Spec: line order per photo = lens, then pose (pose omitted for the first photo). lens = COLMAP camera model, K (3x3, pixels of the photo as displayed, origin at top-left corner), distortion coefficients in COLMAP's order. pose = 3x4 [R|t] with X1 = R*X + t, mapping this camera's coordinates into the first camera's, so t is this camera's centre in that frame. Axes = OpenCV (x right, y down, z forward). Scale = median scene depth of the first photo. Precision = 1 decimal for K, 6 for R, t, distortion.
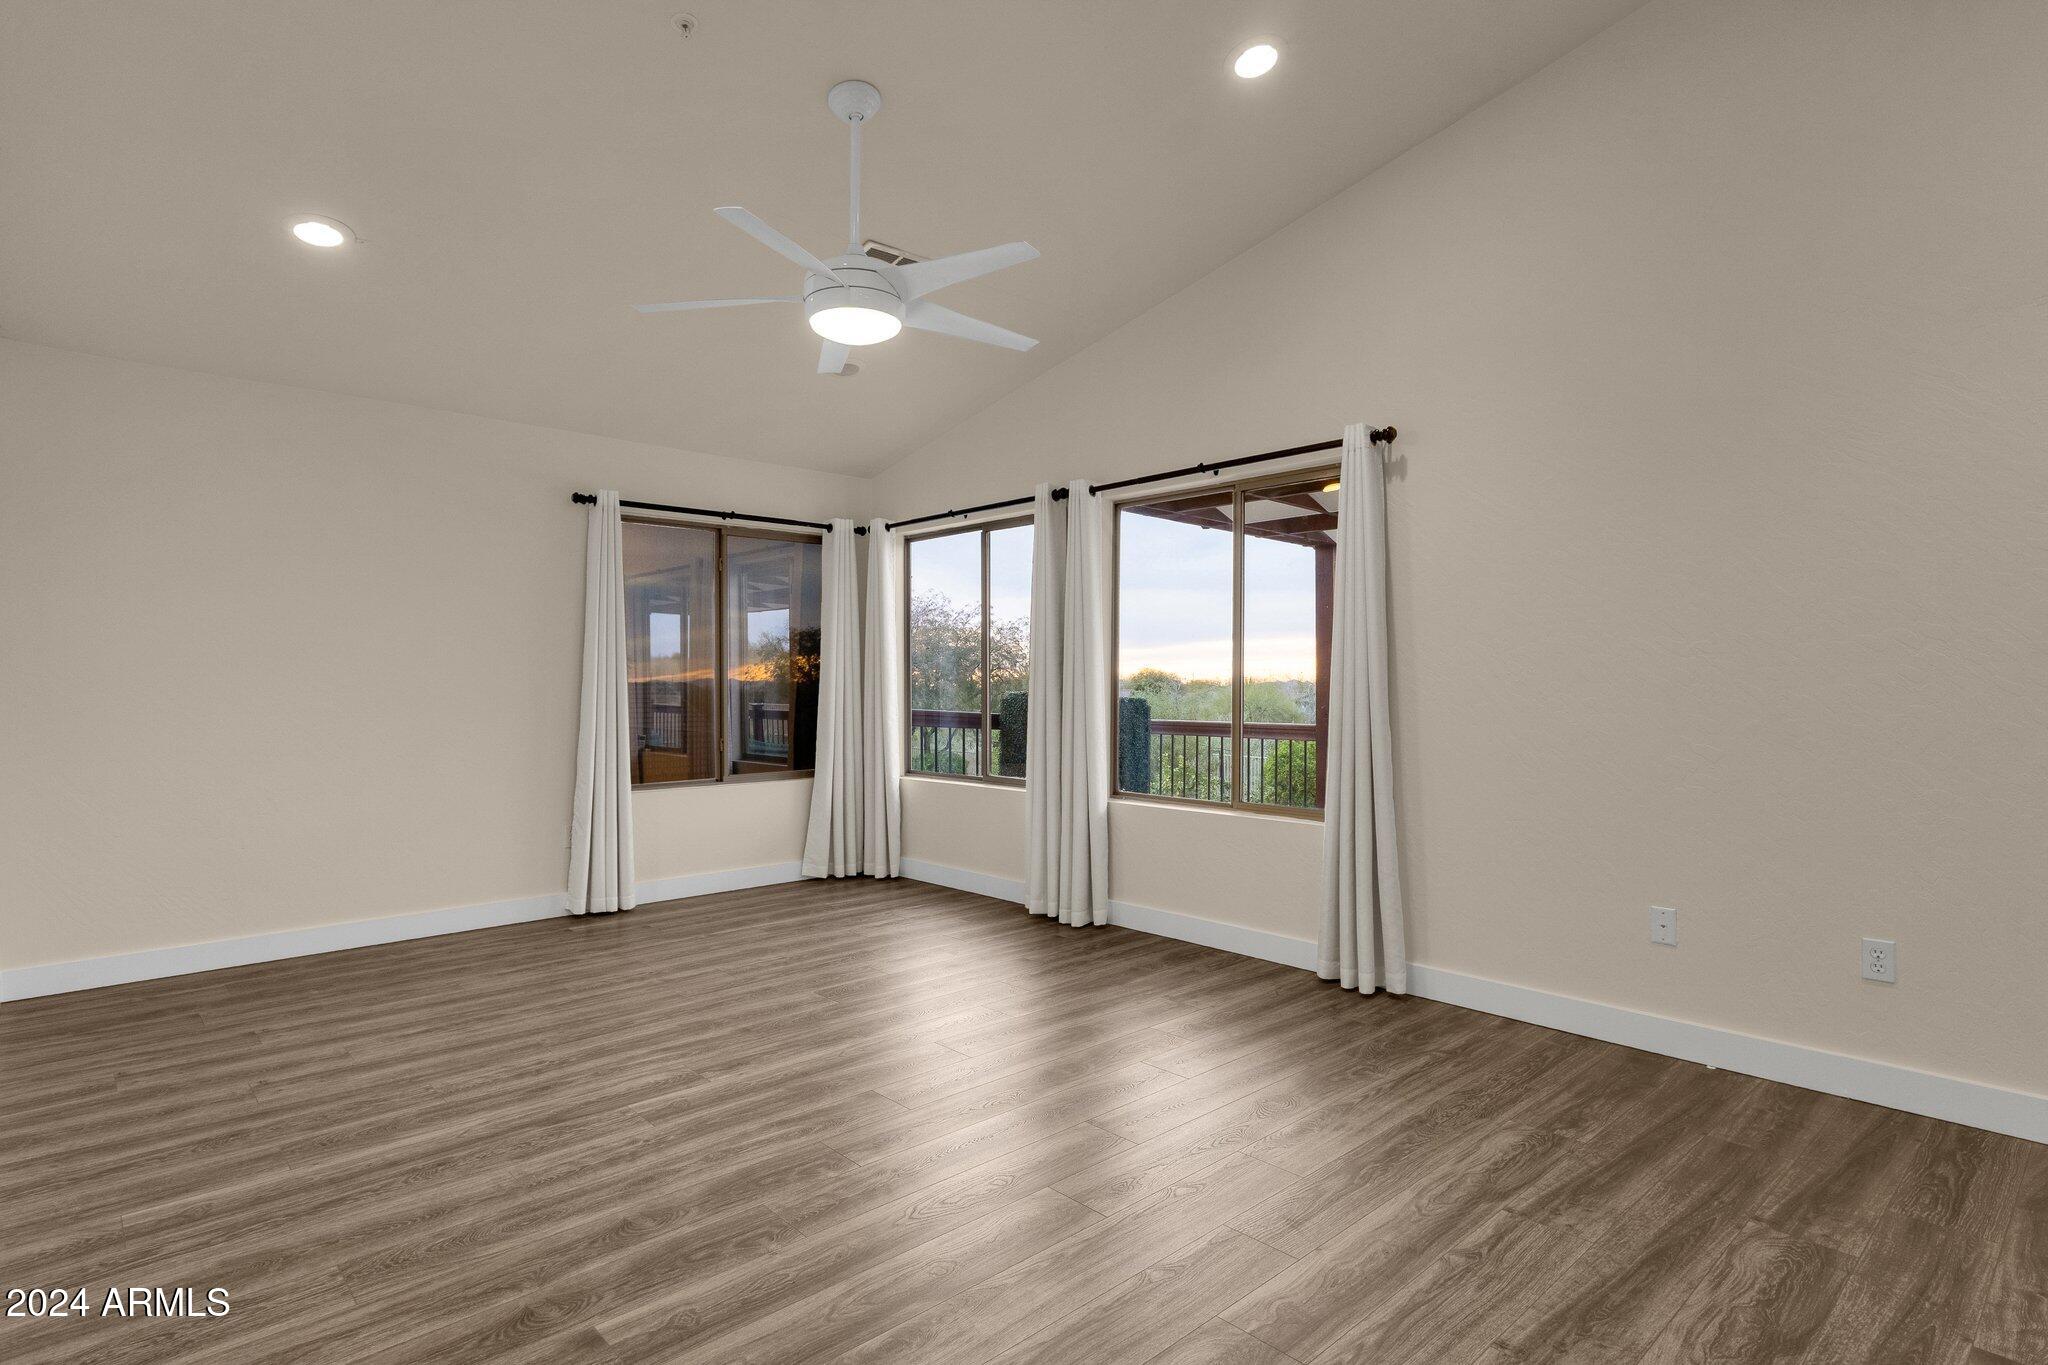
lens RADIAL K [[1043.7, 0, 1028.8], [0, 1043.7, 679.9], [0, 0, 1]] dist [0.025201, -0.005800]
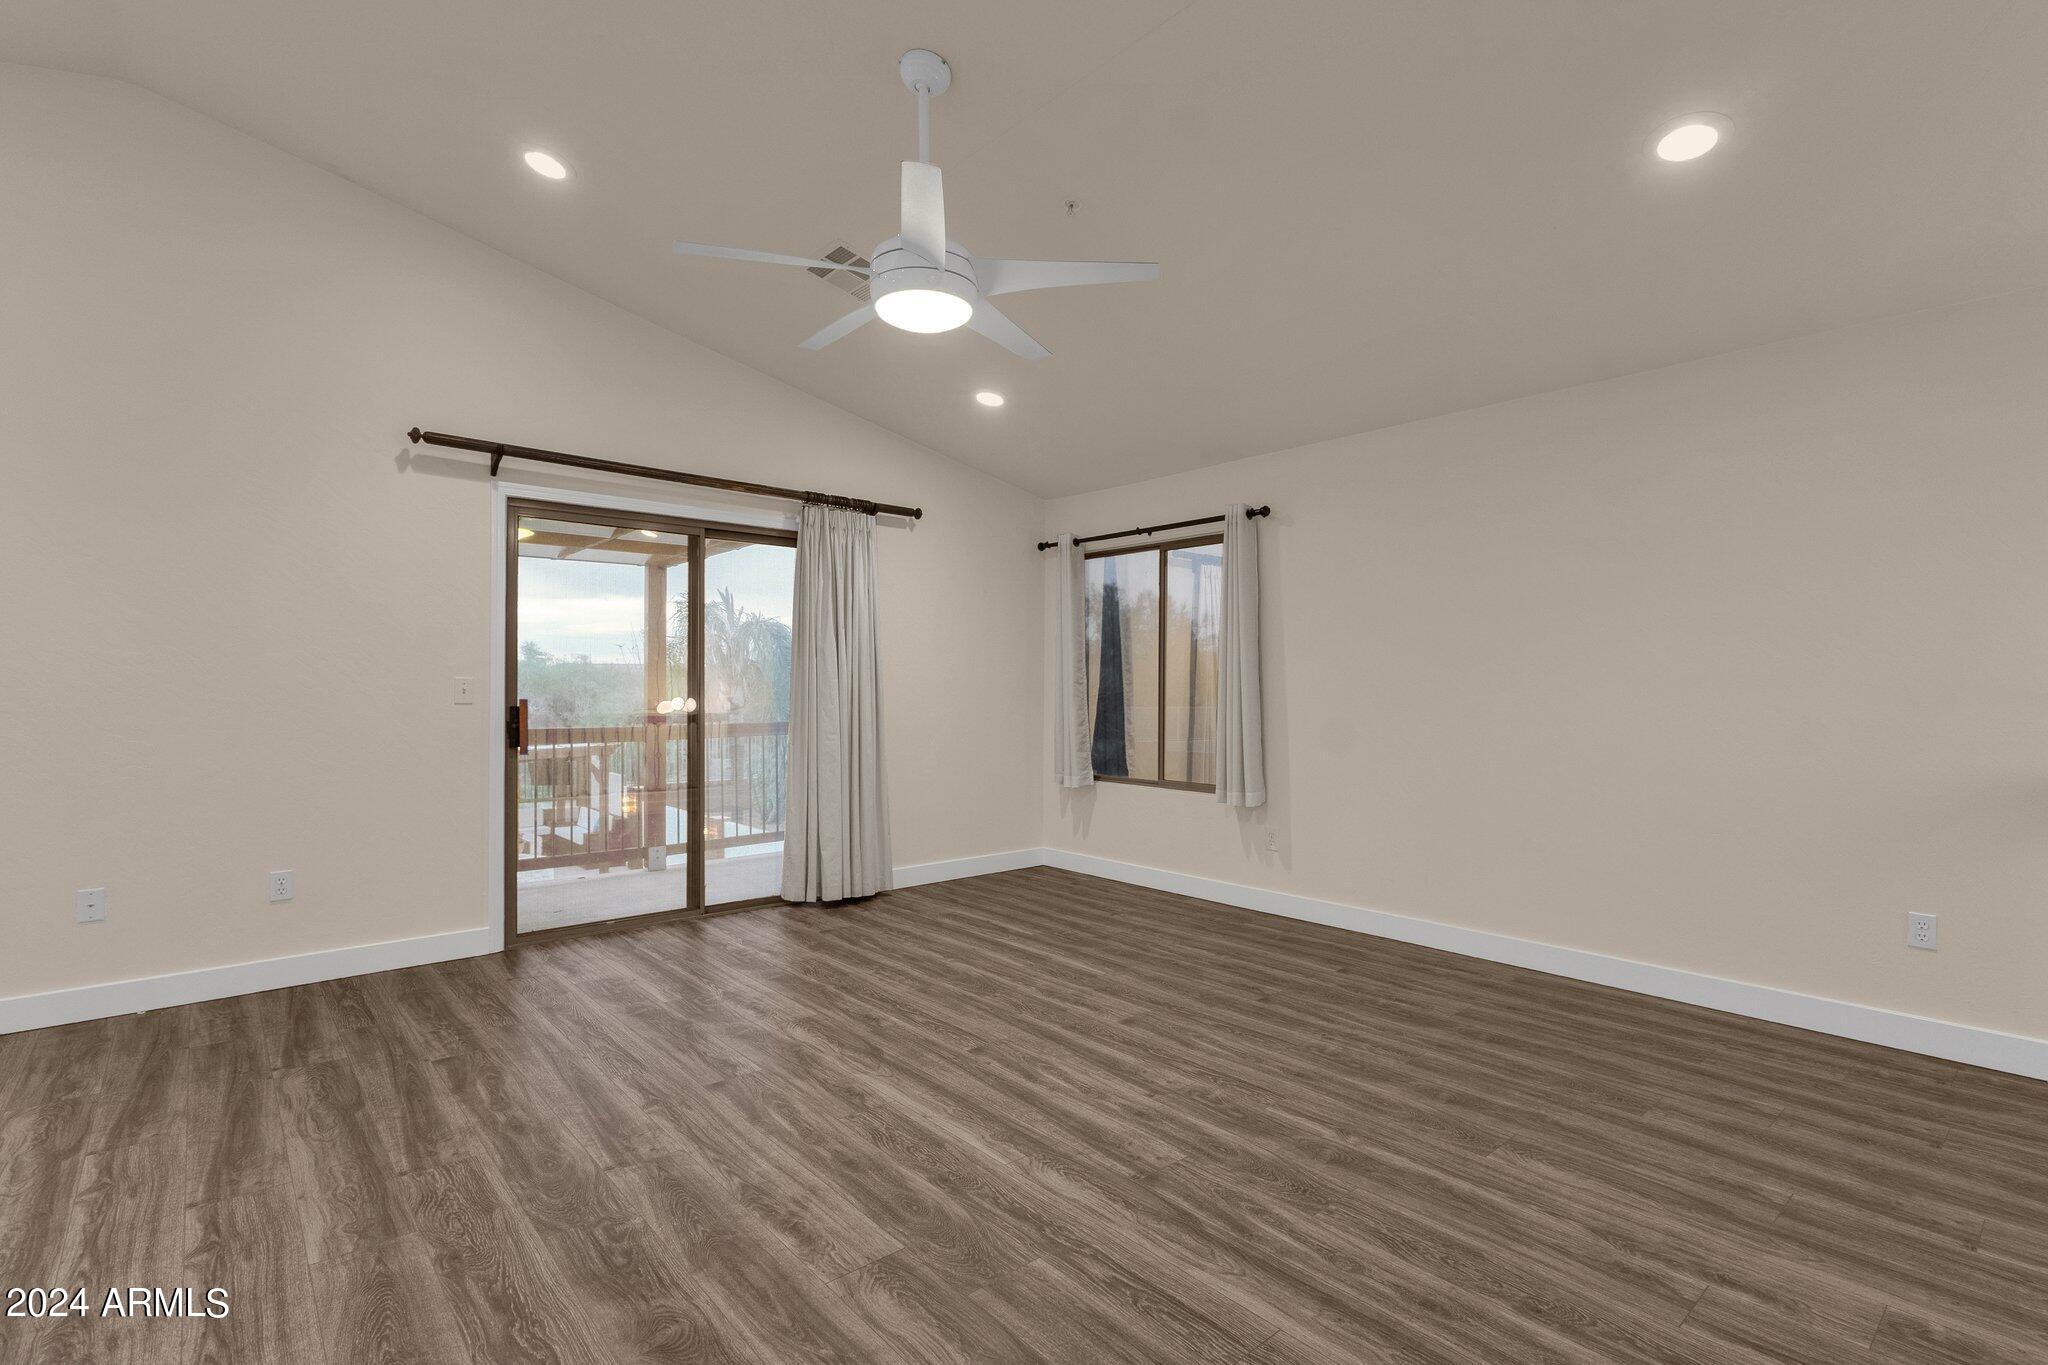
lens RADIAL K [[954.7, 0, 1034.6], [0, 954.7, 681.9], [0, 0, 1]] dist [0.002487, 0.001489]
pose [[0.029913, 0.006804, 0.999529, -0.380882], [-0.005745, 0.999961, -0.006635, -0.003263], [-0.999536, -0.005544, 0.029951, -0.030983]]
